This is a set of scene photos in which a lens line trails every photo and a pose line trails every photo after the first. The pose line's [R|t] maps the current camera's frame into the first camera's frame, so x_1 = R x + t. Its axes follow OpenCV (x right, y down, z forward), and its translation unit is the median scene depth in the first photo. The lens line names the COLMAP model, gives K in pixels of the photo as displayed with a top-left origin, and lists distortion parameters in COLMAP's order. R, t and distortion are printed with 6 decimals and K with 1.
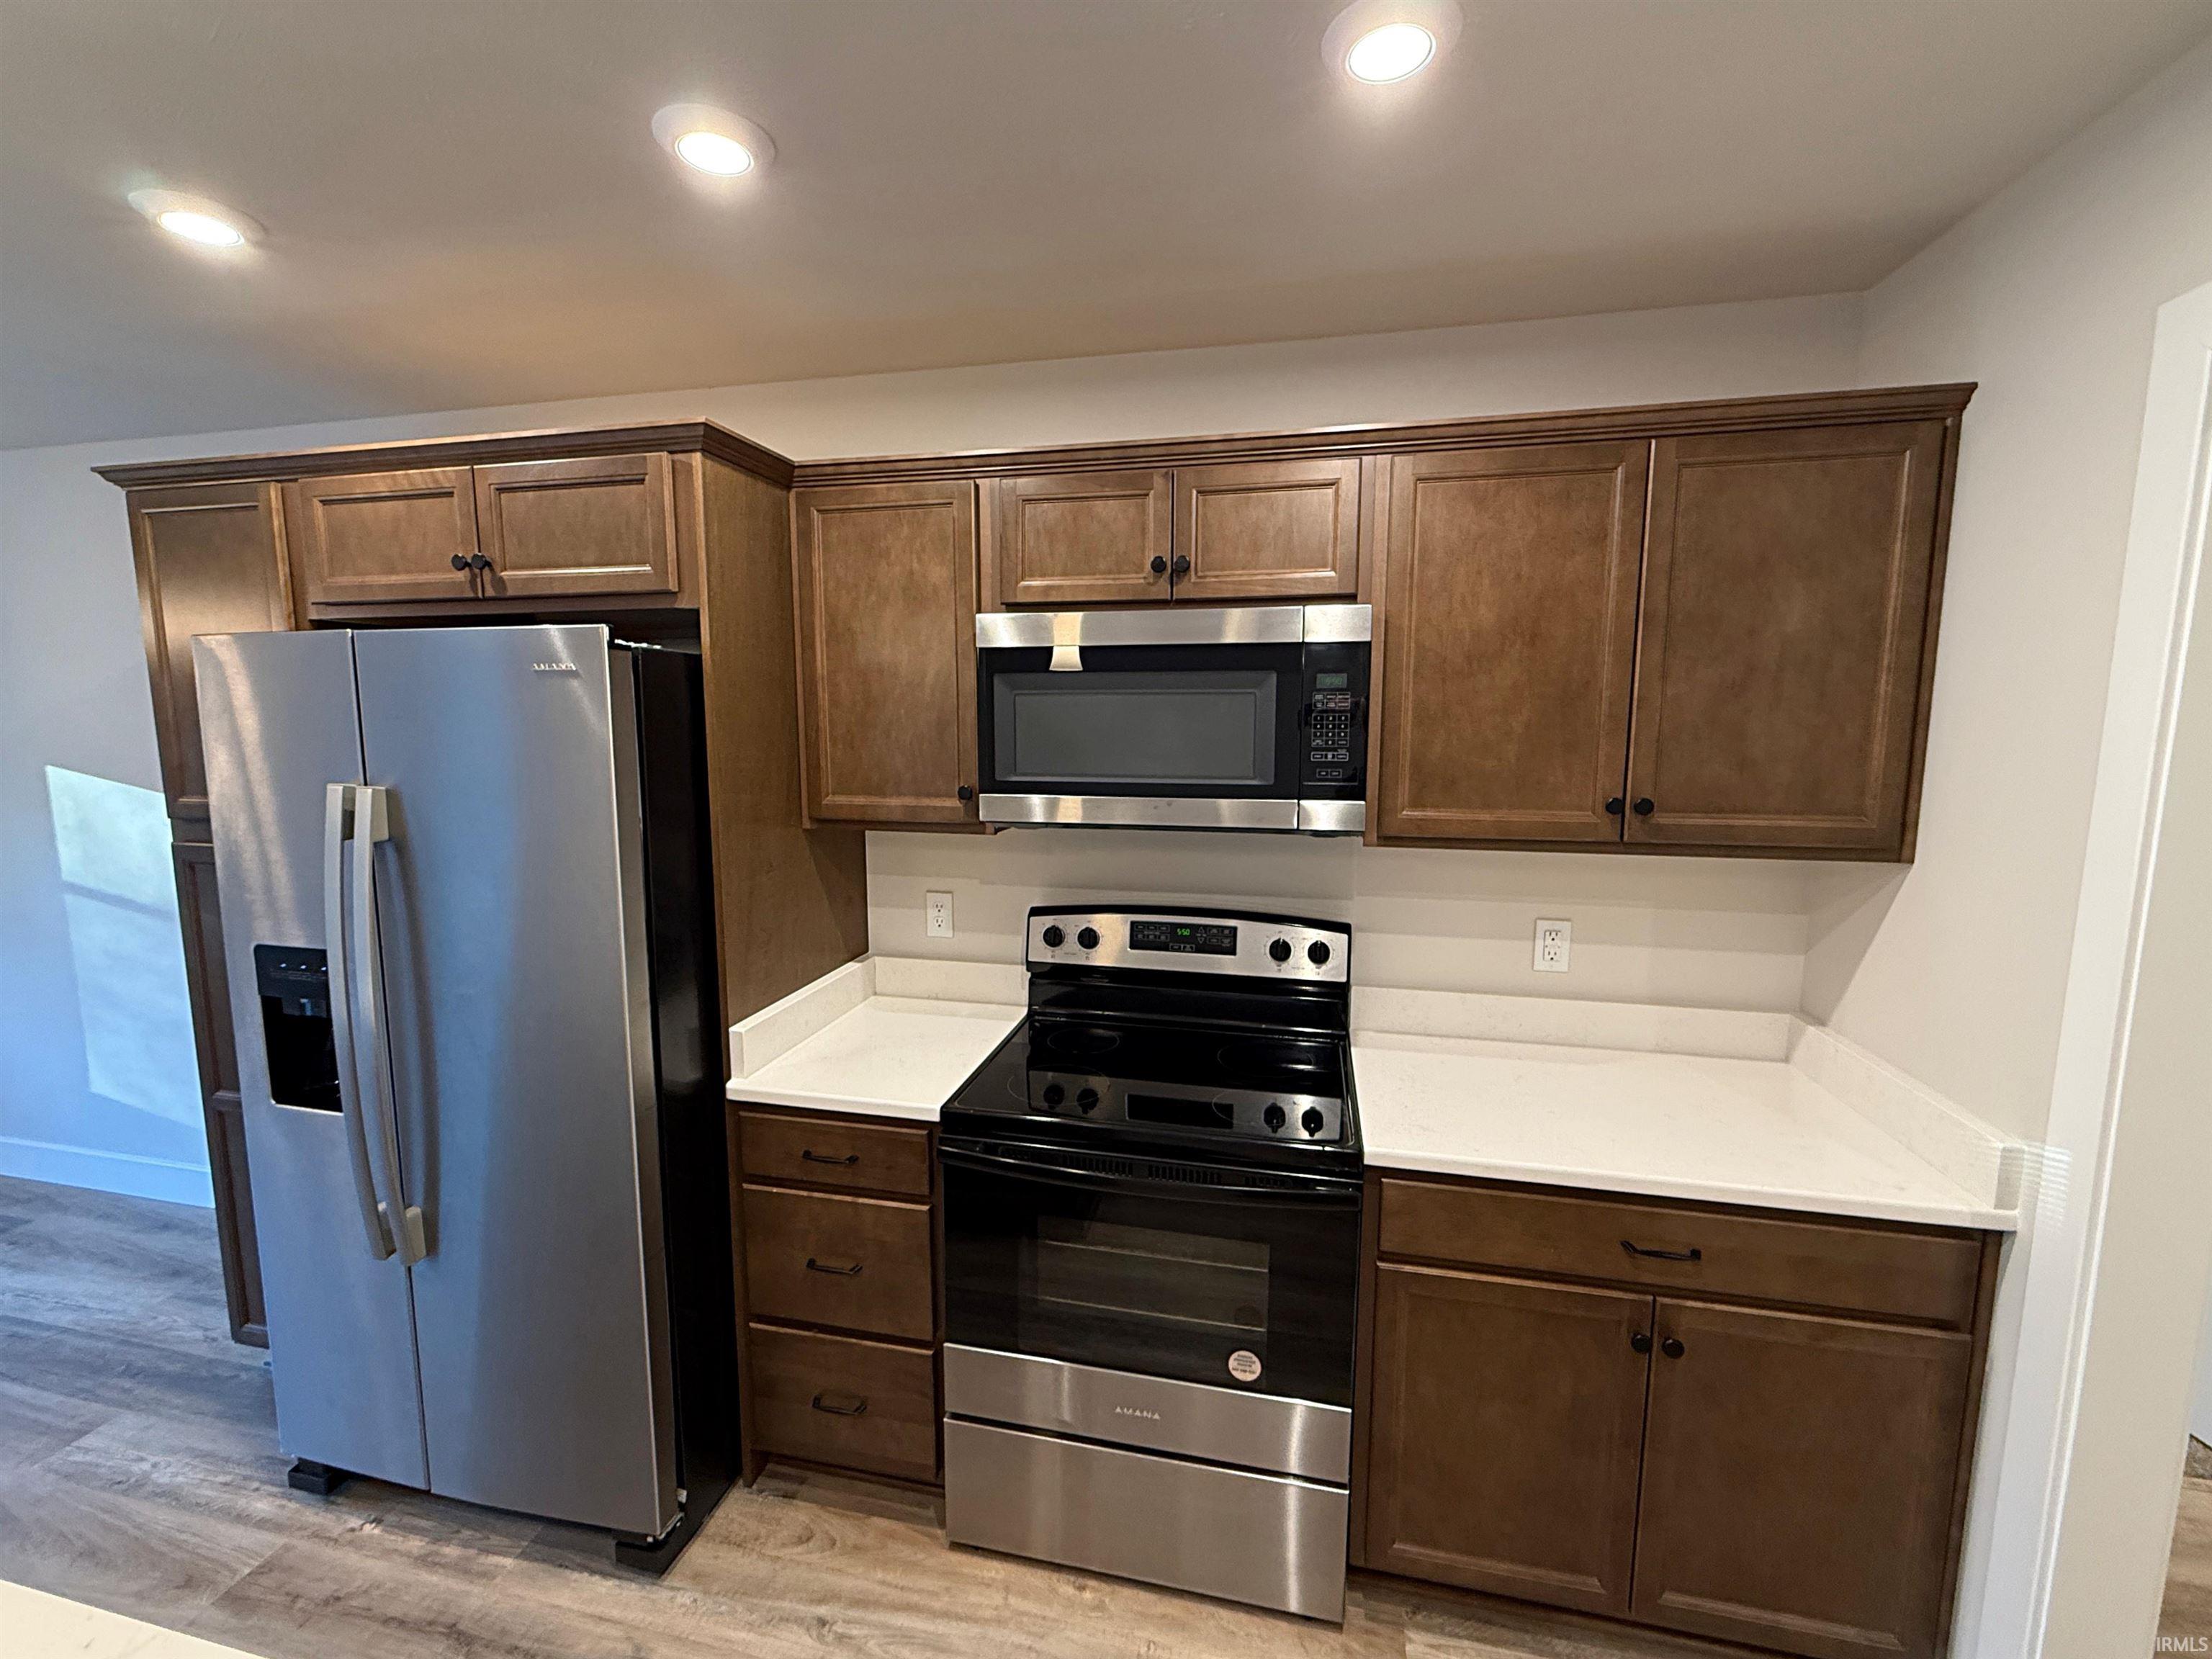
lens RADIAL K [[892.2, 0, 1100.8], [0, 892.2, 839.6], [0, 0, 1]] dist [-0.000816, -0.000089]
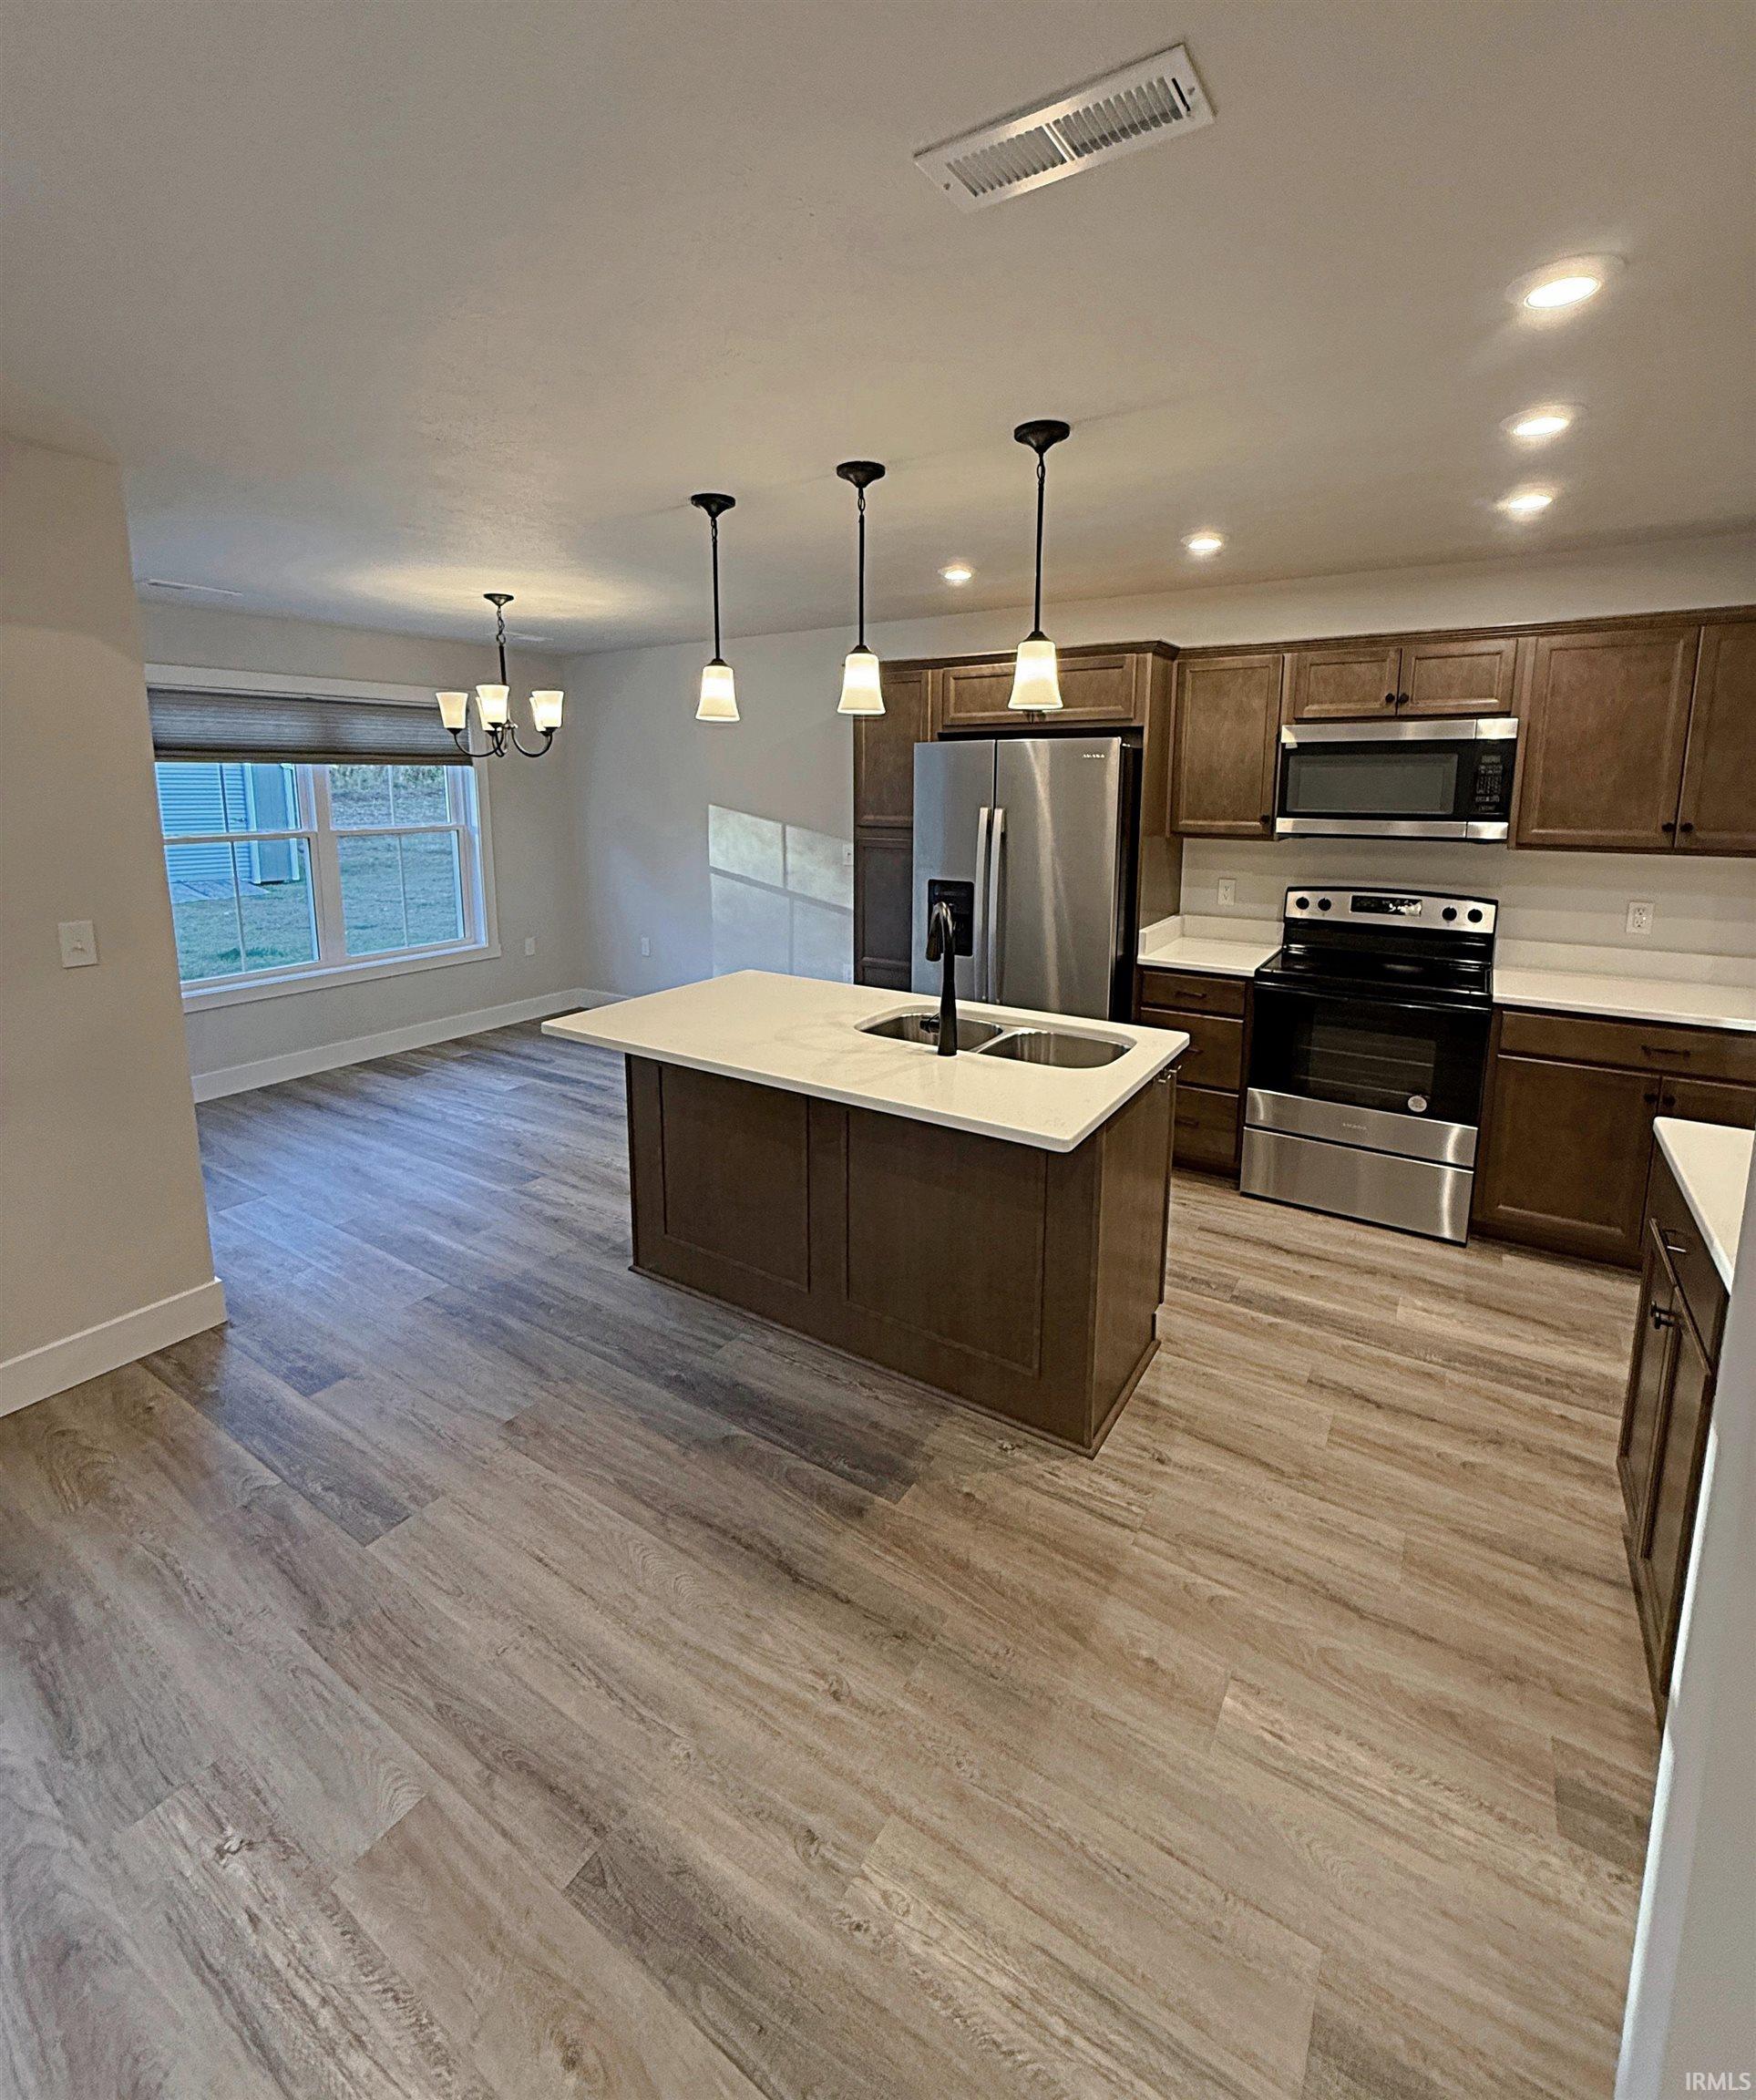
lens RADIAL K [[928.1, 0, 877.9], [0, 928.1, 923.9], [0, 0, 1]] dist [-0.000477, 0.000057]
pose [[0.936854, 0.052970, -0.345685, -0.247228], [-0.045772, 0.998532, 0.028959, 0.164629], [0.346712, -0.011308, 0.937904, -1.233068]]
